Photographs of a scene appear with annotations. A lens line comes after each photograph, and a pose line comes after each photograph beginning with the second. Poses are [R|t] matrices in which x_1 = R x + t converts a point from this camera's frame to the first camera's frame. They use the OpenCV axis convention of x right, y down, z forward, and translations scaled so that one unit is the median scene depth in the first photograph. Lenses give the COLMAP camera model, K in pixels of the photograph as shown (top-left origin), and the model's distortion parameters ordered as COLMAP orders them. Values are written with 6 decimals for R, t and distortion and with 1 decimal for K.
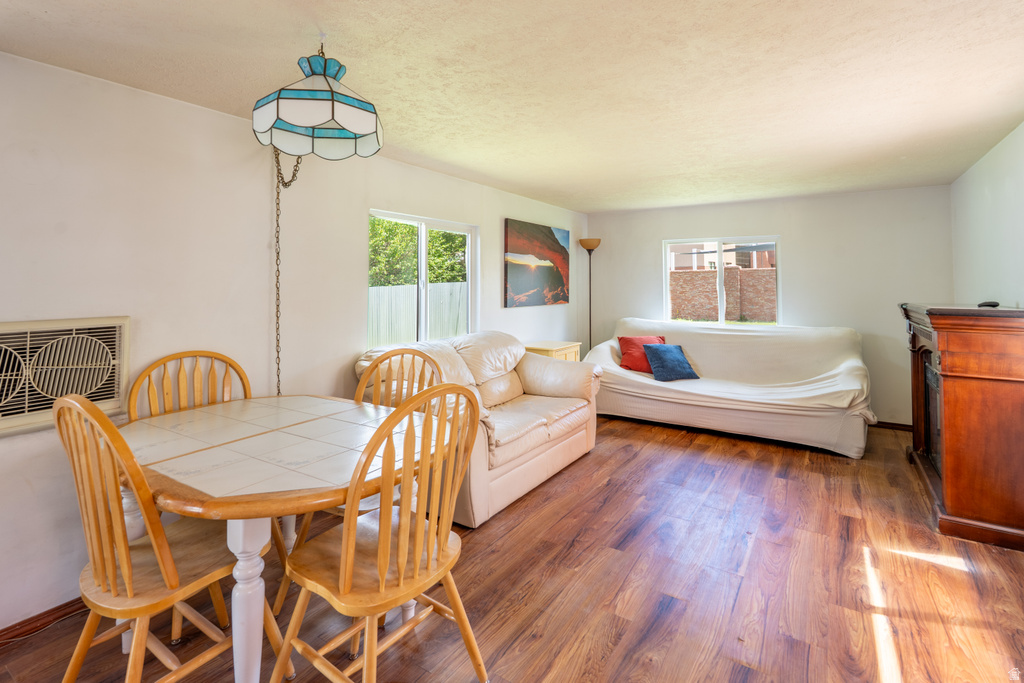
lens RADIAL K [[455.3, 0, 506.8], [0, 455.3, 338.5], [0, 0, 1]] dist [-0.003551, 0.001034]
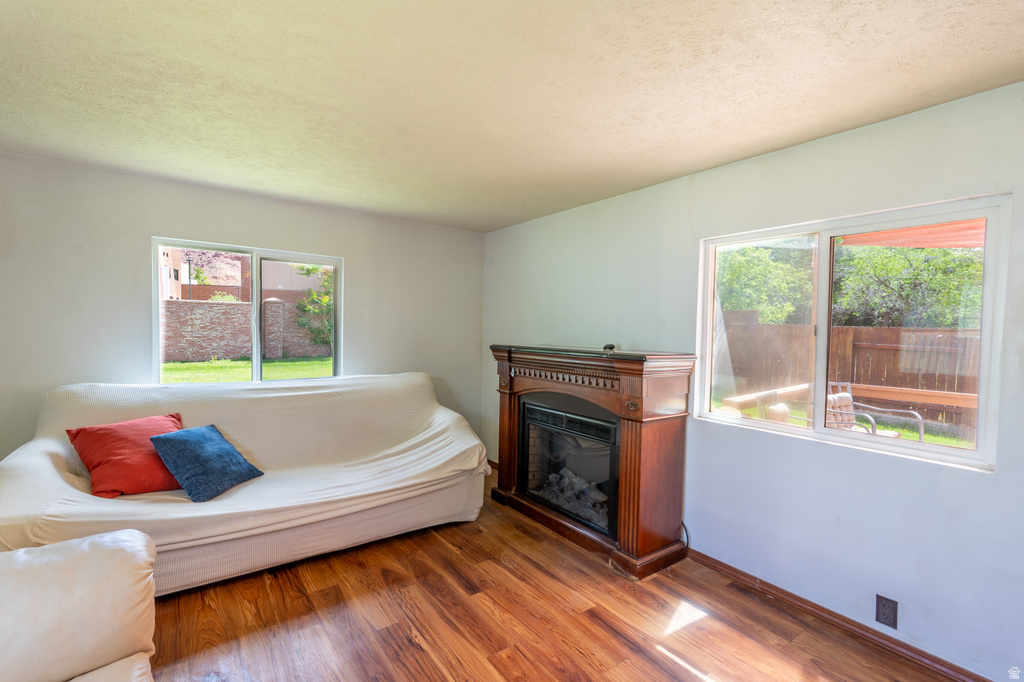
lens RADIAL K [[455.3, 0, 502.2], [0, 455.3, 344.3], [0, 0, 1]] dist [-0.003551, 0.001034]
pose [[0.345182, -0.020623, 0.938309, -0.043743], [0.085844, 0.996262, -0.009683, -0.068221], [-0.934601, 0.083891, 0.345662, 0.630011]]
